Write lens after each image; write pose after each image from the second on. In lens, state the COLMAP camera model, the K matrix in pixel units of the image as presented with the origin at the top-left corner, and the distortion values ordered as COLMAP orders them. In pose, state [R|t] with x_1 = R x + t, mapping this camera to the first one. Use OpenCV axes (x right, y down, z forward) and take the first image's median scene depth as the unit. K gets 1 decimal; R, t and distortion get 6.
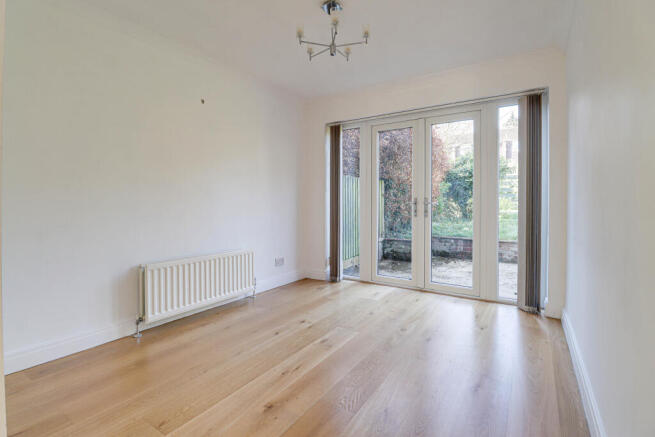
lens RADIAL K [[313.6, 0, 329.4], [0, 313.6, 206.1], [0, 0, 1]] dist [-0.001434, -0.000489]
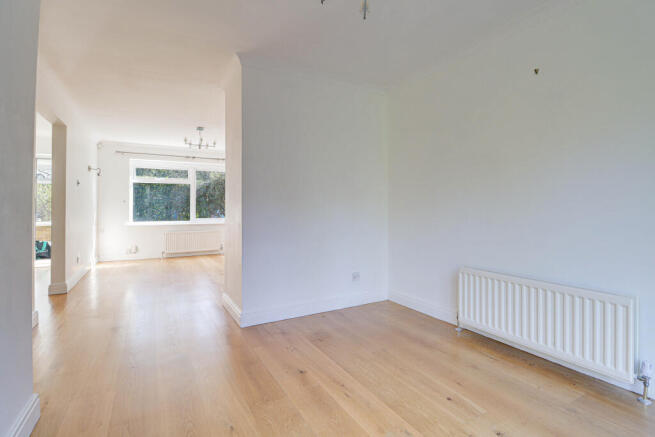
lens RADIAL K [[313.6, 0, 329.4], [0, 313.6, 206.1], [0, 0, 1]] dist [-0.001434, -0.000489]
pose [[-0.461456, -0.005839, -0.887144, 0.294197], [-0.001971, 0.999983, -0.005557, -0.006937], [0.887161, -0.000815, -0.461460, 0.561866]]
